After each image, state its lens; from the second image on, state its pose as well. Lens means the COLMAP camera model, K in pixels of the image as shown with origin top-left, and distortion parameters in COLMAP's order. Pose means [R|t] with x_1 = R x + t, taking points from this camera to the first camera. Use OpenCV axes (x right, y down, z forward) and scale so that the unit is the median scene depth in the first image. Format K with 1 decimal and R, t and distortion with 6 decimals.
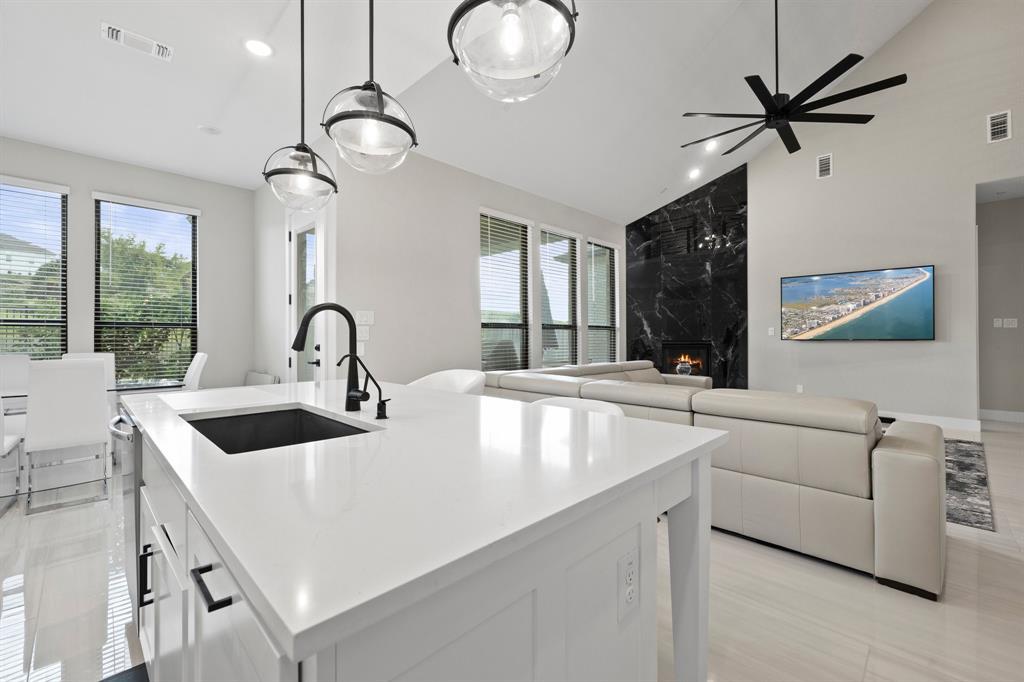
lens RADIAL K [[429.7, 0, 511.5], [0, 429.7, 339.3], [0, 0, 1]] dist [0.001203, 0.000950]
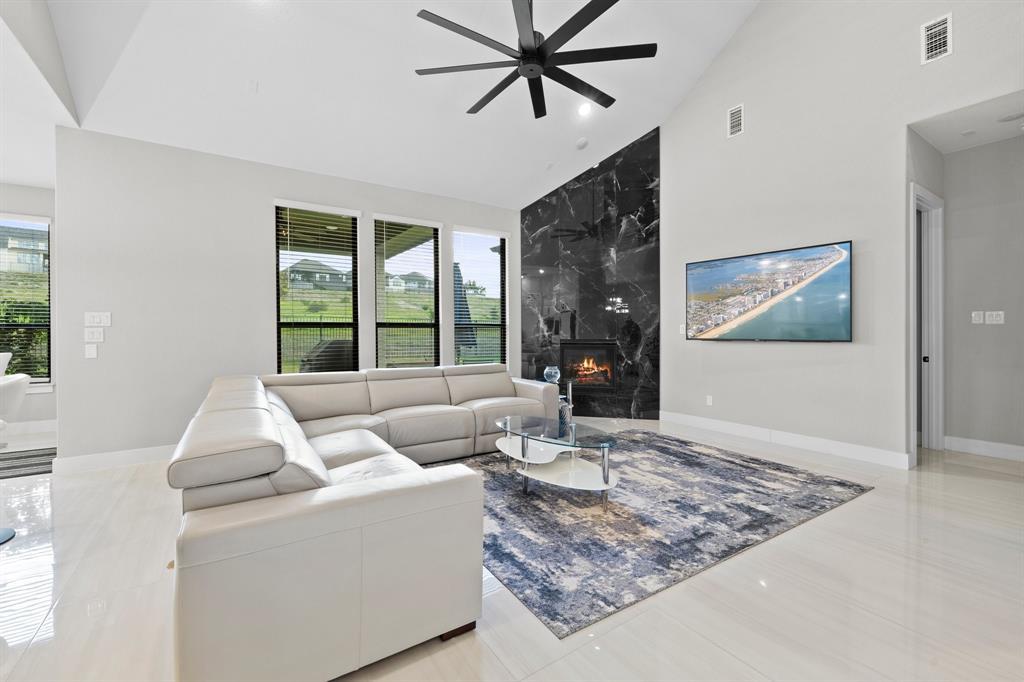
lens RADIAL K [[429.7, 0, 513.6], [0, 429.7, 337.5], [0, 0, 1]] dist [0.001203, 0.000950]
pose [[0.980564, 0.001393, -0.196197, 0.592468], [0.000350, 0.999961, 0.008850, -0.012646], [0.196202, -0.008746, 0.980525, 0.170852]]
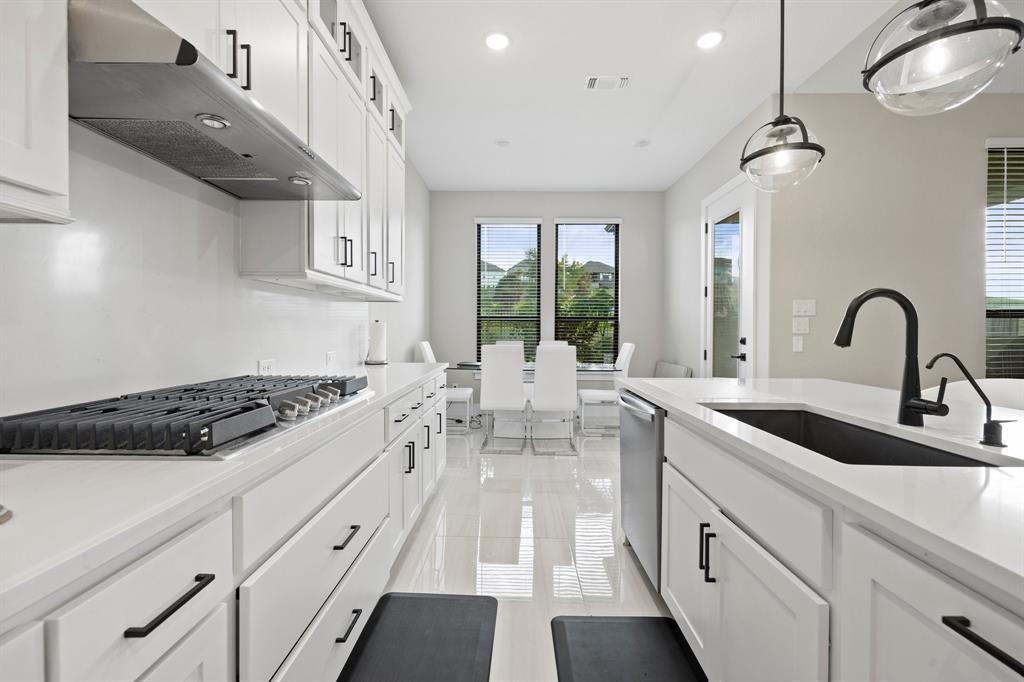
lens RADIAL K [[429.7, 0, 505.3], [0, 429.7, 338.4], [0, 0, 1]] dist [0.001203, 0.000950]
pose [[0.697322, 0.020094, -0.716477, -0.104791], [-0.008694, 0.999771, 0.019578, -0.000114], [0.716706, -0.007423, 0.697336, -0.022917]]
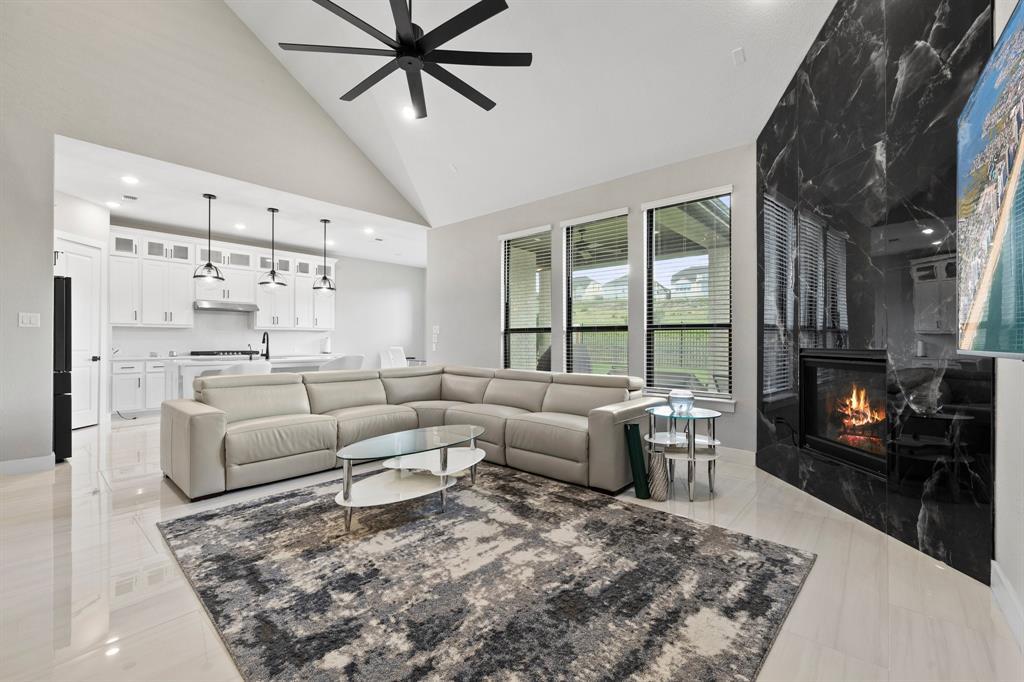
lens RADIAL K [[429.7, 0, 504.9], [0, 429.7, 339.8], [0, 0, 1]] dist [0.001203, 0.000950]
pose [[0.057262, -0.000742, -0.998359, 1.114498], [-0.007633, 0.999970, -0.001181, -0.004928], [0.998330, 0.007688, 0.057255, 0.896930]]
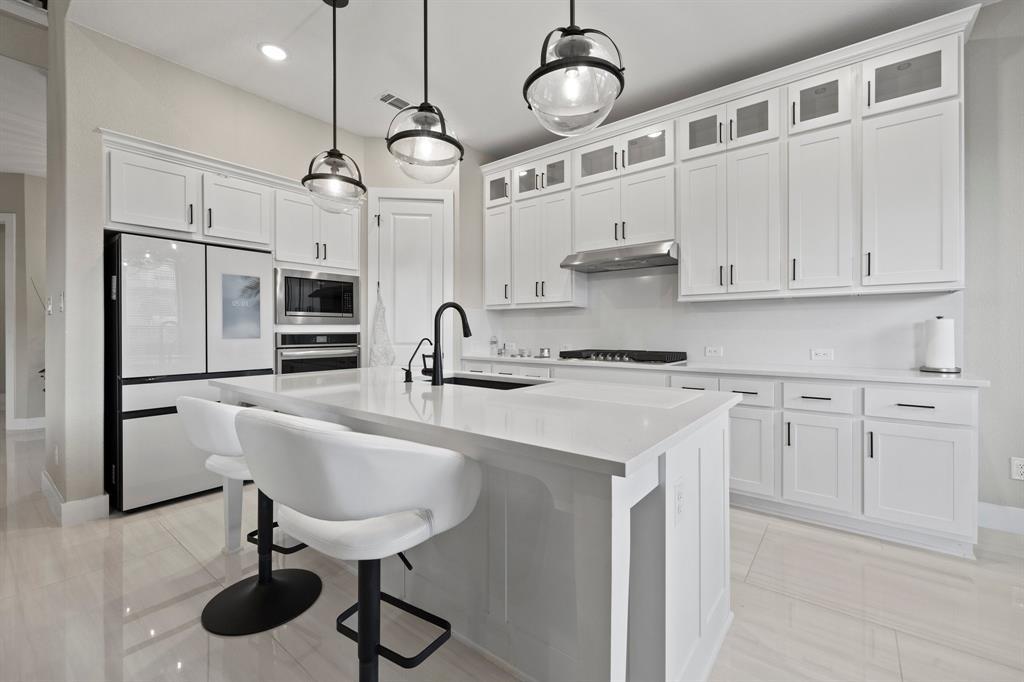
lens RADIAL K [[429.7, 0, 509.6], [0, 429.7, 331.4], [0, 0, 1]] dist [0.001203, 0.000950]
pose [[-0.993481, 0.005739, -0.113855, -0.120543], [0.004772, 0.999950, 0.008767, -0.000543], [0.113900, 0.008166, -0.993459, 0.704462]]
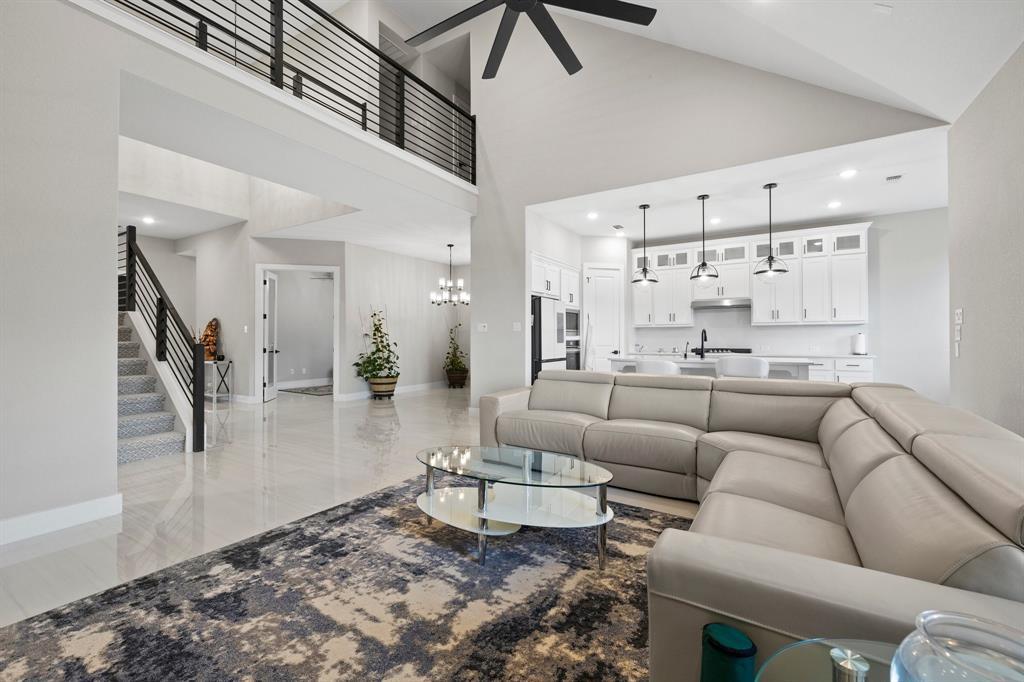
lens RADIAL K [[429.7, 0, 512.7], [0, 429.7, 333.3], [0, 0, 1]] dist [0.001203, 0.000950]
pose [[-0.974491, 0.004304, -0.224387, 0.618081], [0.005488, 0.999974, -0.004654, -0.009729], [0.224361, -0.005767, -0.974489, 1.278891]]
